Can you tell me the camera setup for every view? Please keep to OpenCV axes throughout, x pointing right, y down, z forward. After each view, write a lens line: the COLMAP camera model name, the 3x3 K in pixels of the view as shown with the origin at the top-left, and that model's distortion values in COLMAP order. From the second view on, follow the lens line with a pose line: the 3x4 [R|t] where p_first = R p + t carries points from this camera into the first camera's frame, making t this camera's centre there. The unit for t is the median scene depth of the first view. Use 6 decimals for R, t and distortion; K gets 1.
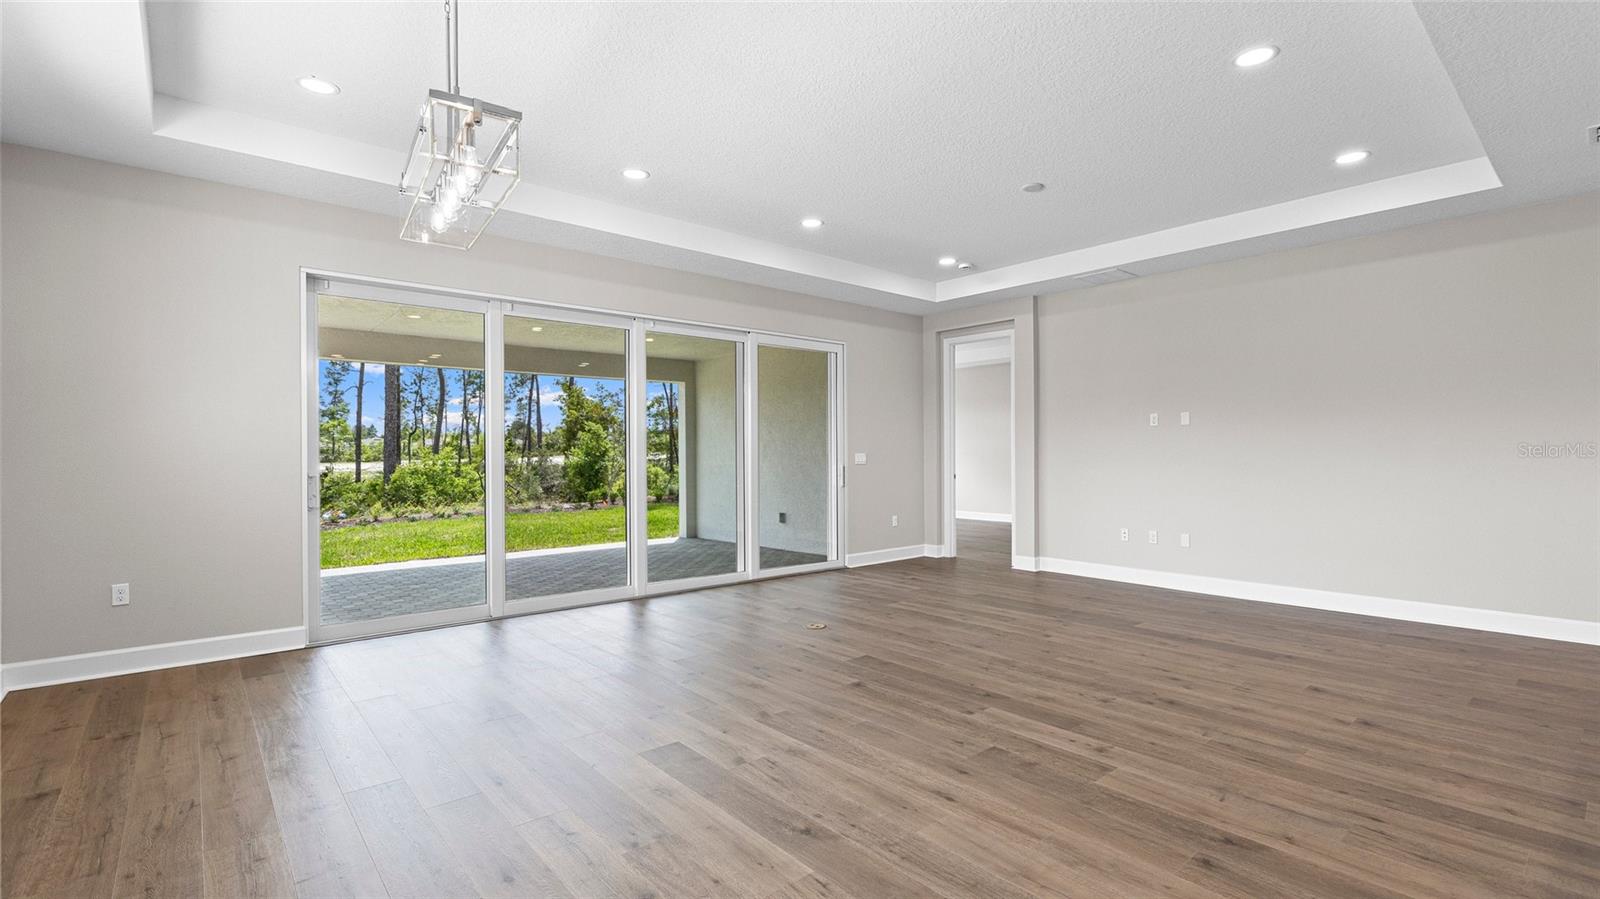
lens RADIAL K [[716.7, 0, 791.7], [0, 716.7, 451.3], [0, 0, 1]] dist [0.001719, -0.000881]
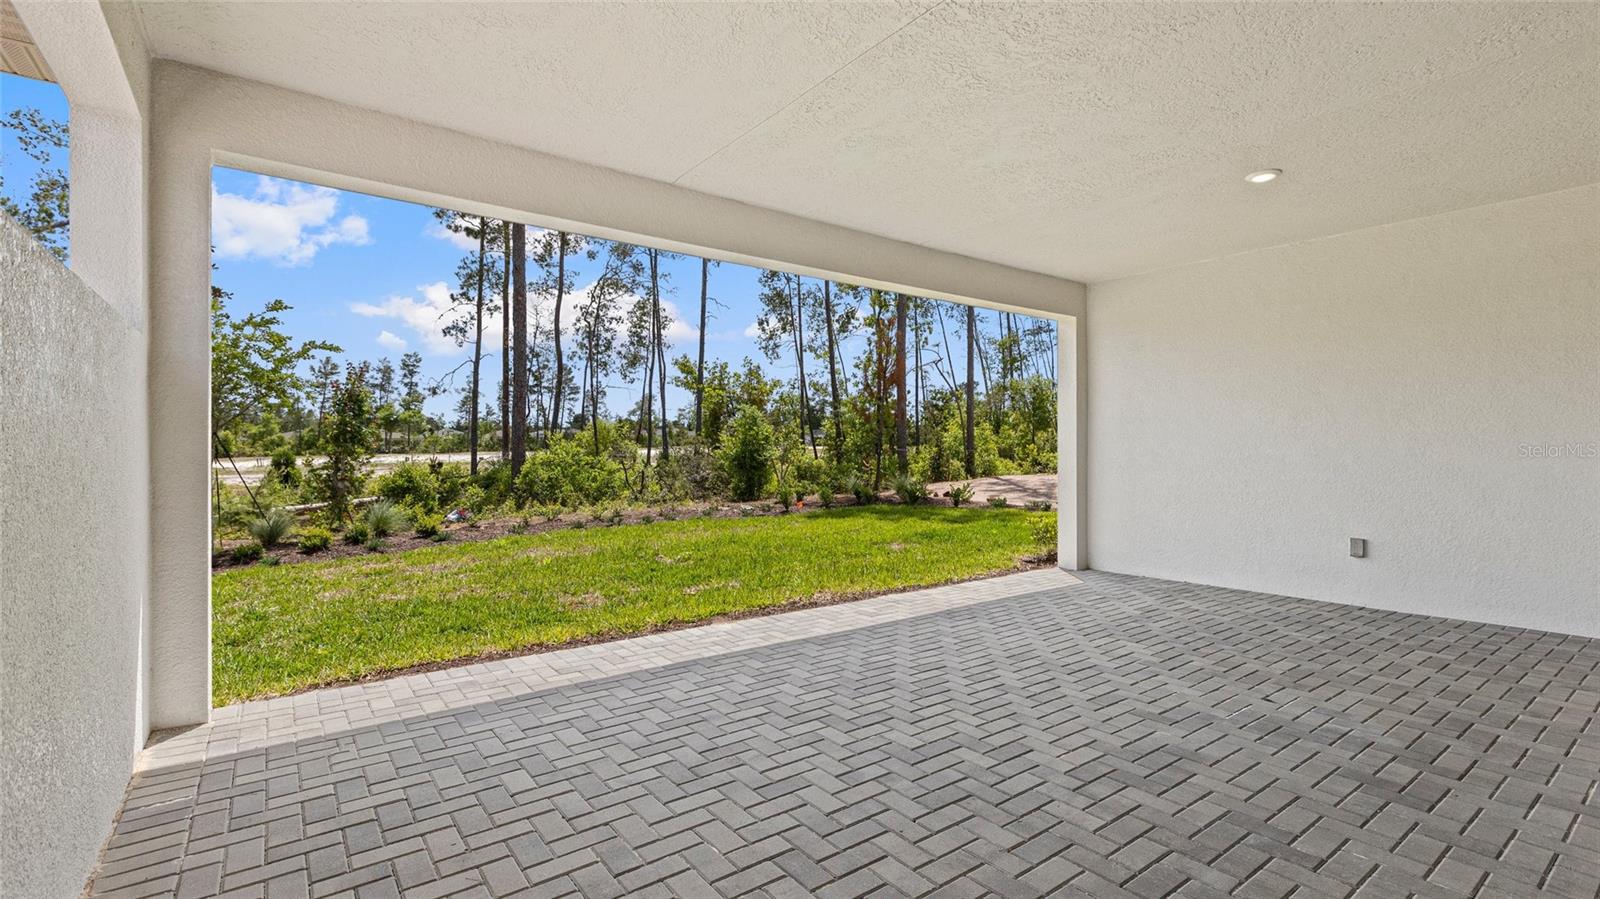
lens RADIAL K [[716.7, 0, 809.0], [0, 716.7, 436.5], [0, 0, 1]] dist [0.001719, -0.000881]
pose [[0.998631, 0.003929, -0.052163, -0.955454], [-0.004591, 0.999910, -0.012588, 0.041783], [0.052109, 0.012810, 0.998559, 1.027909]]
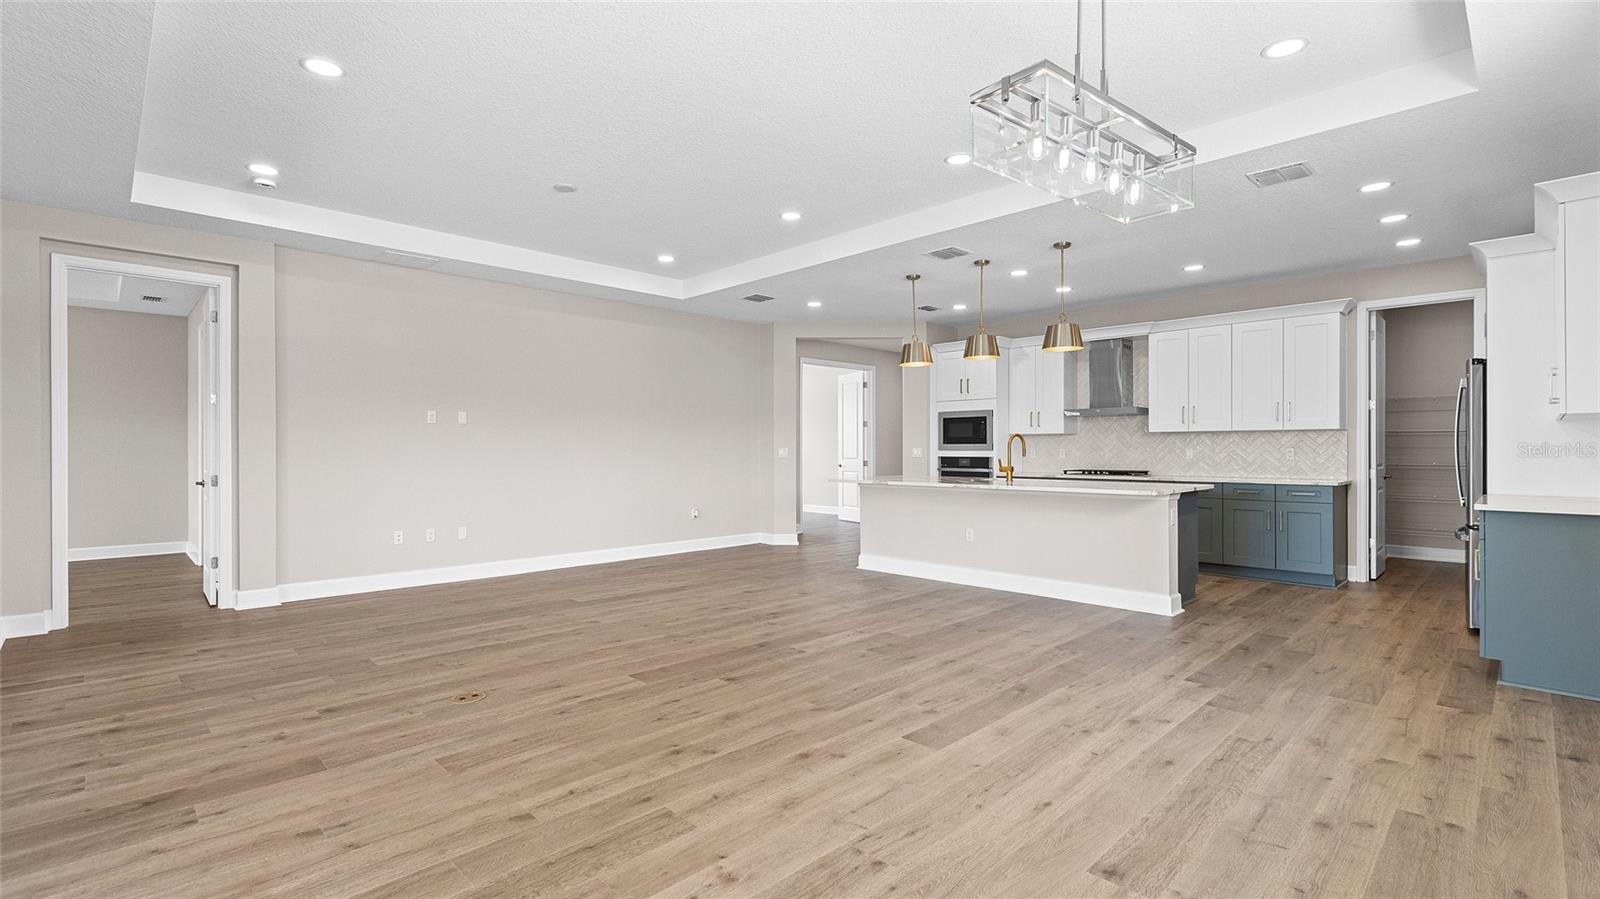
lens RADIAL K [[716.7, 0, 807.3], [0, 716.7, 451.9], [0, 0, 1]] dist [0.001719, -0.000881]
pose [[-0.084461, 0.002027, 0.996425, -0.775293], [-0.002873, 0.999993, -0.002278, 0.007962], [-0.996423, -0.003055, -0.084455, 0.827295]]
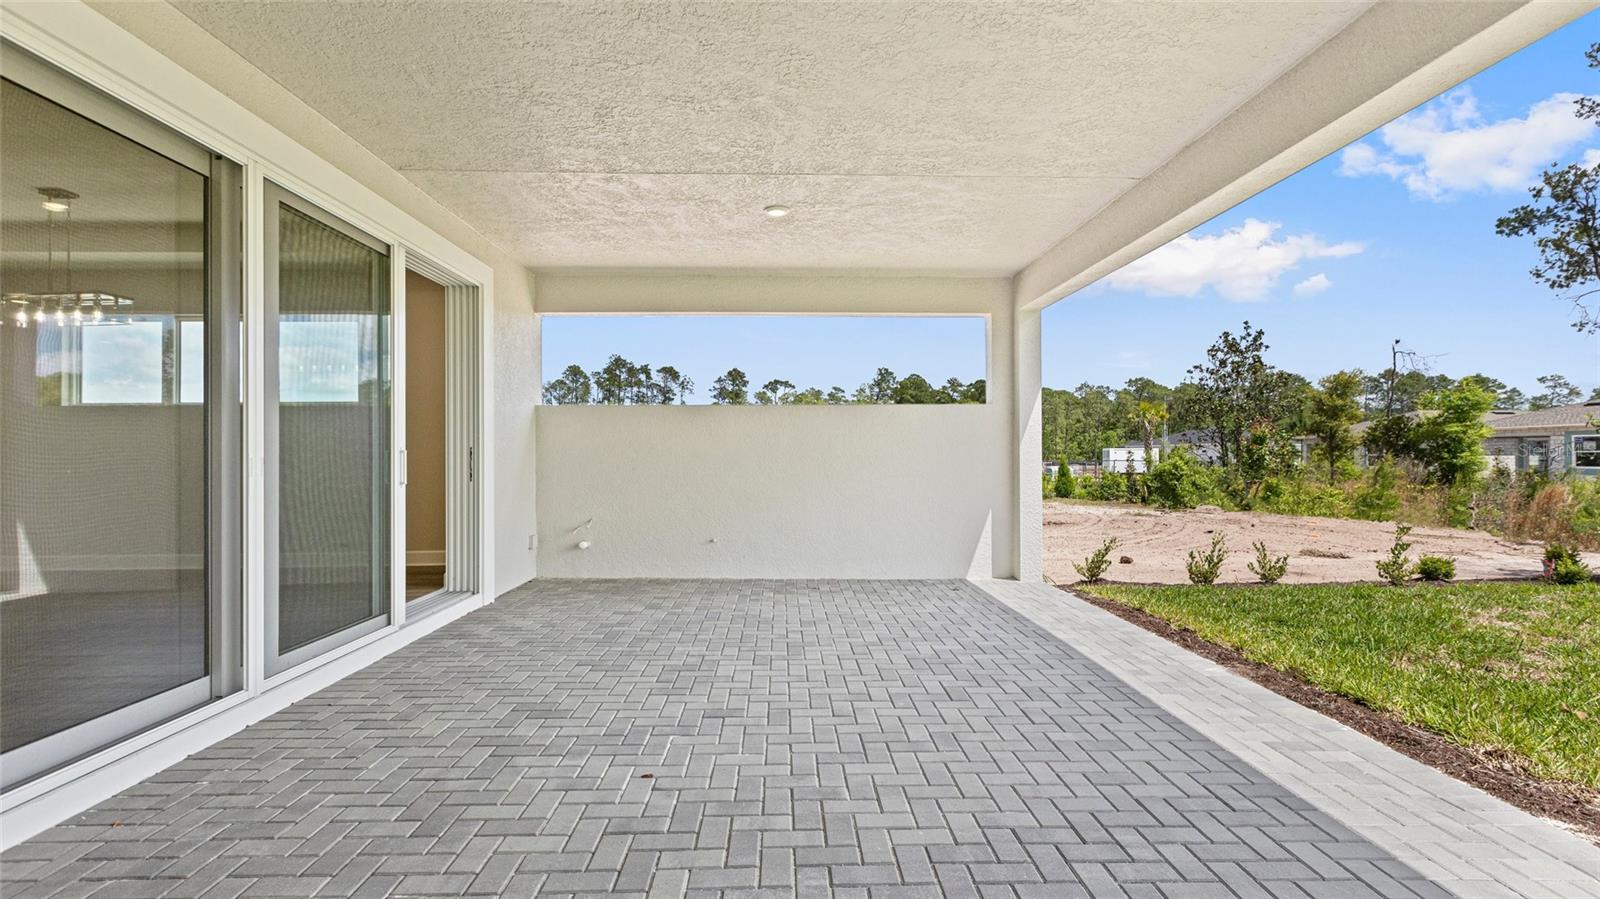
lens RADIAL K [[716.7, 0, 805.6], [0, 716.7, 452.1], [0, 0, 1]] dist [0.001719, -0.000881]
pose [[-0.617157, 0.003391, -0.786833, -0.094280], [0.010780, 0.999933, -0.004146, 0.048362], [0.786766, -0.011041, -0.617153, 2.329825]]
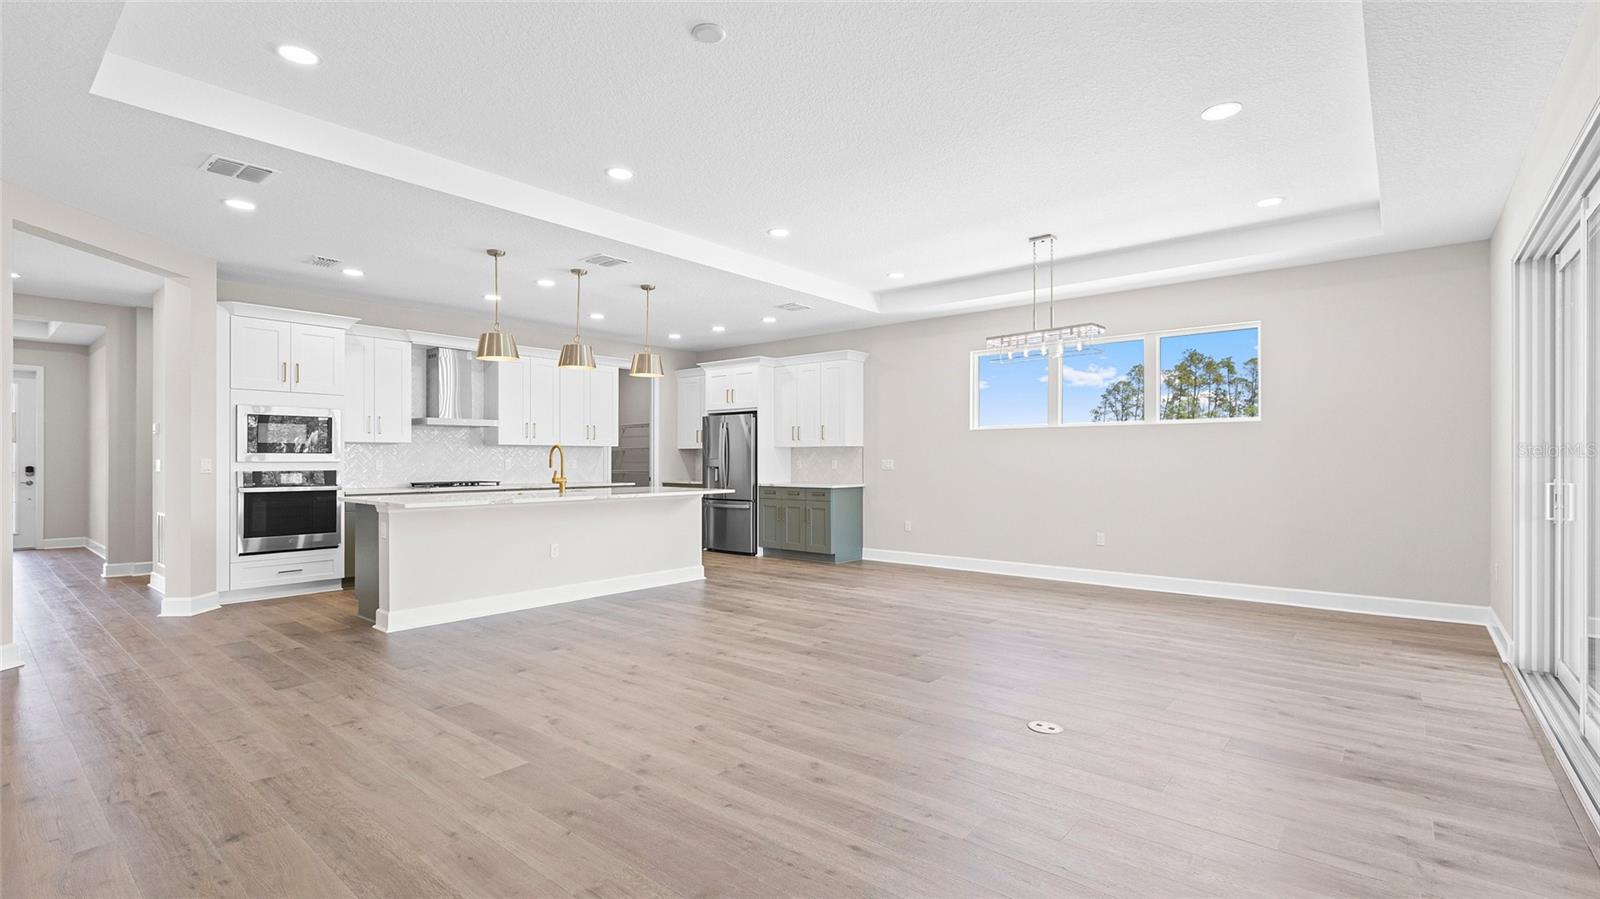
lens RADIAL K [[716.7, 0, 799.3], [0, 716.7, 459.8], [0, 0, 1]] dist [0.001719, -0.000881]
pose [[-0.985039, 0.004296, -0.172277, 0.406925], [0.005275, 0.999972, -0.005228, 0.006600], [0.172250, -0.006058, -0.985035, 1.804471]]
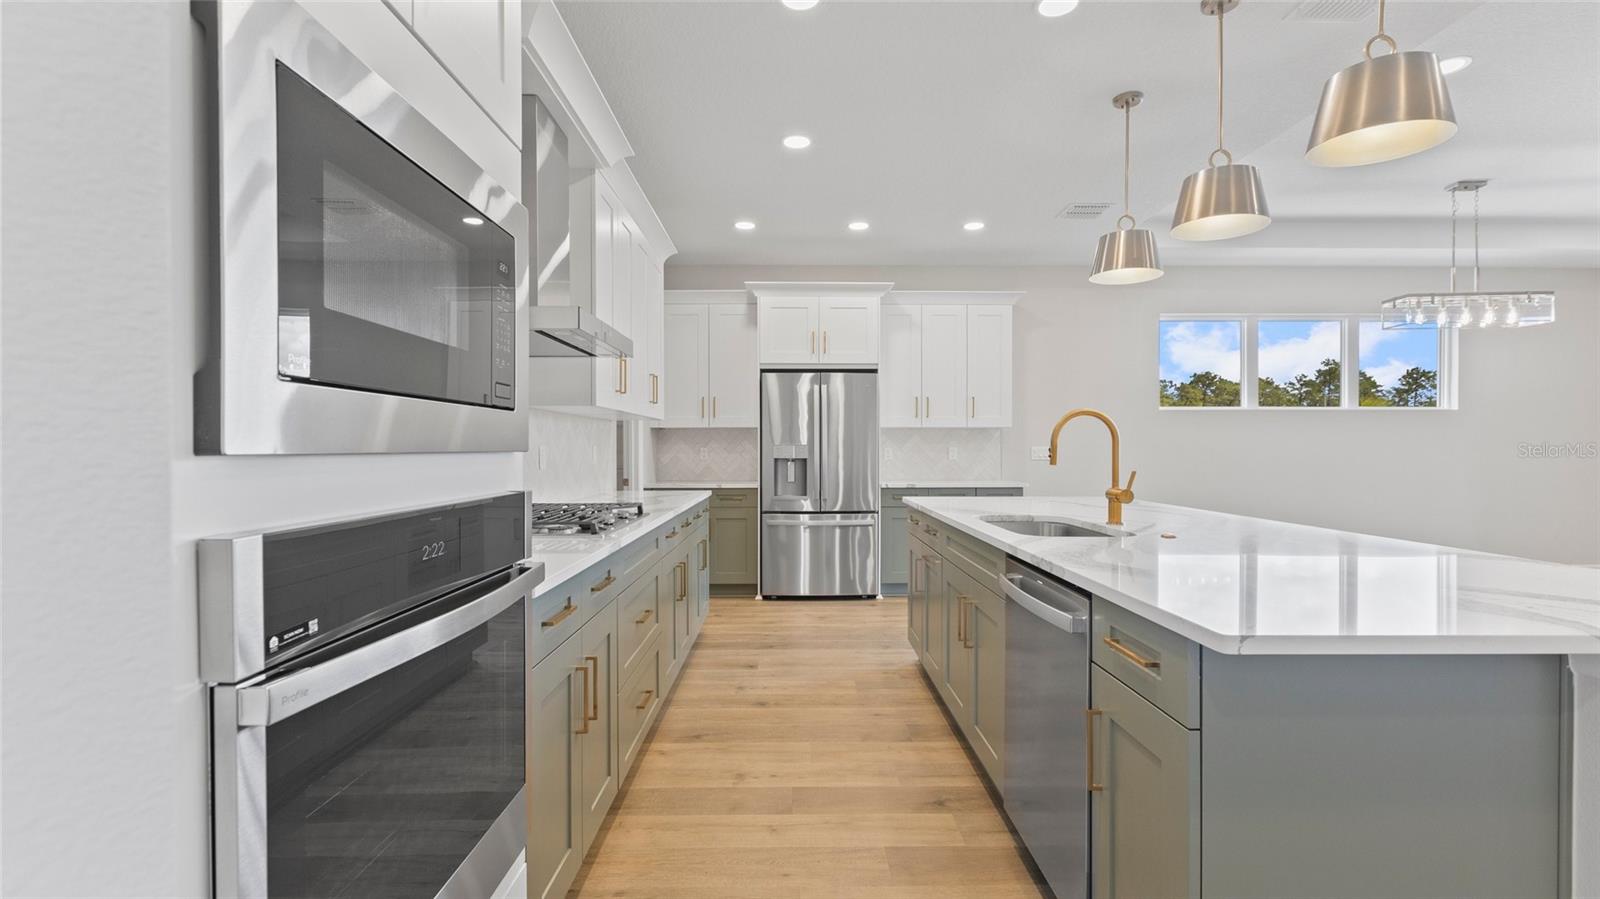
lens RADIAL K [[716.7, 0, 811.6], [0, 716.7, 450.8], [0, 0, 1]] dist [0.001719, -0.000881]
pose [[-0.618760, 0.006483, -0.785554, 1.265645], [0.004978, 0.999978, 0.004331, -0.003228], [0.785565, -0.001231, -0.618779, 0.473004]]
